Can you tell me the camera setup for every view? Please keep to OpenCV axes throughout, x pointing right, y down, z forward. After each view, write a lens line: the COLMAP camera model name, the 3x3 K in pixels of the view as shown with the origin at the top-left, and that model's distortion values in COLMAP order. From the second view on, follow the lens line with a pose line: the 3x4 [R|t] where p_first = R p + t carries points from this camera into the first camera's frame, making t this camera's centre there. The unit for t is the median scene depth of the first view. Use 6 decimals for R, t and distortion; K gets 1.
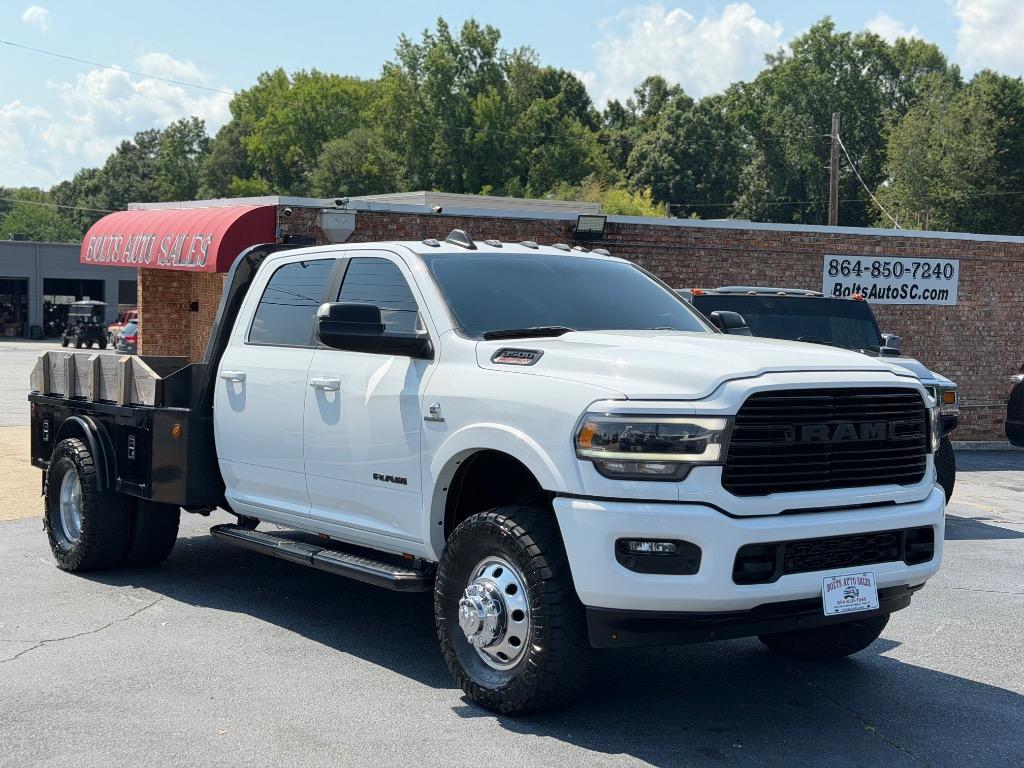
lens RADIAL K [[1444.4, 0, 516.8], [0, 1444.4, 404.1], [0, 0, 1]] dist [0.105697, -0.005632]
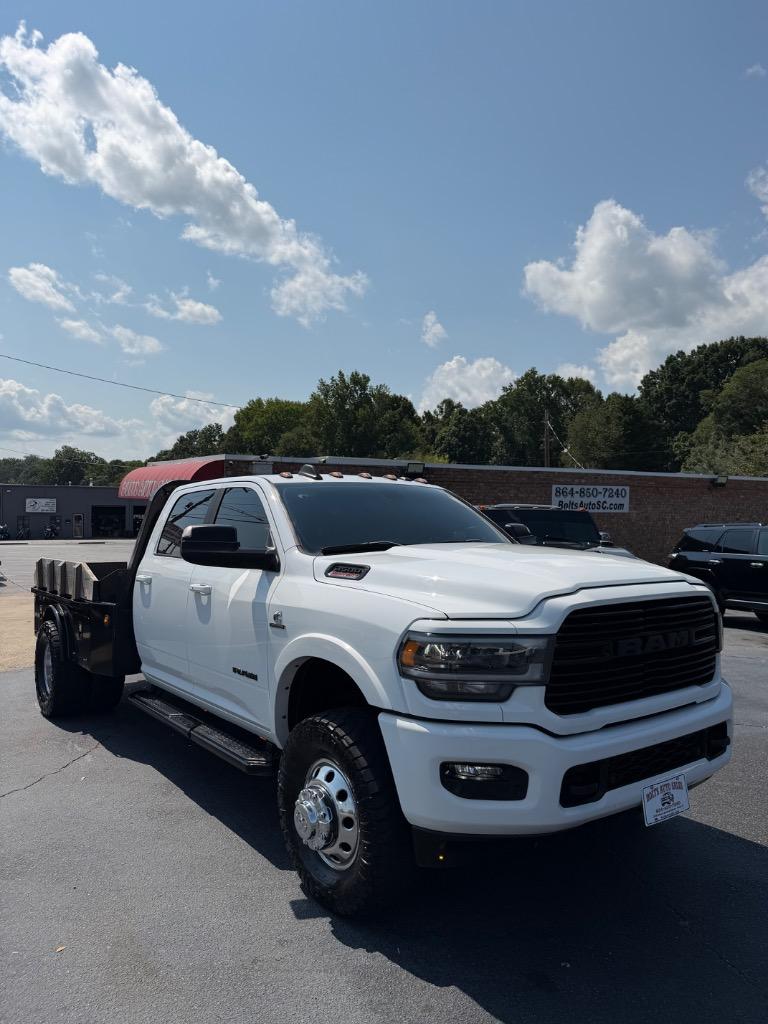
lens RADIAL K [[718.4, 0, 382.1], [0, 718.4, 516.3], [0, 0, 1]] dist [0.154558, -0.315084]
pose [[0.999837, -0.018036, 0.000570, 0.009856], [0.018035, 0.997714, -0.065122, -0.013646], [0.000606, 0.065122, 0.997877, 0.154751]]
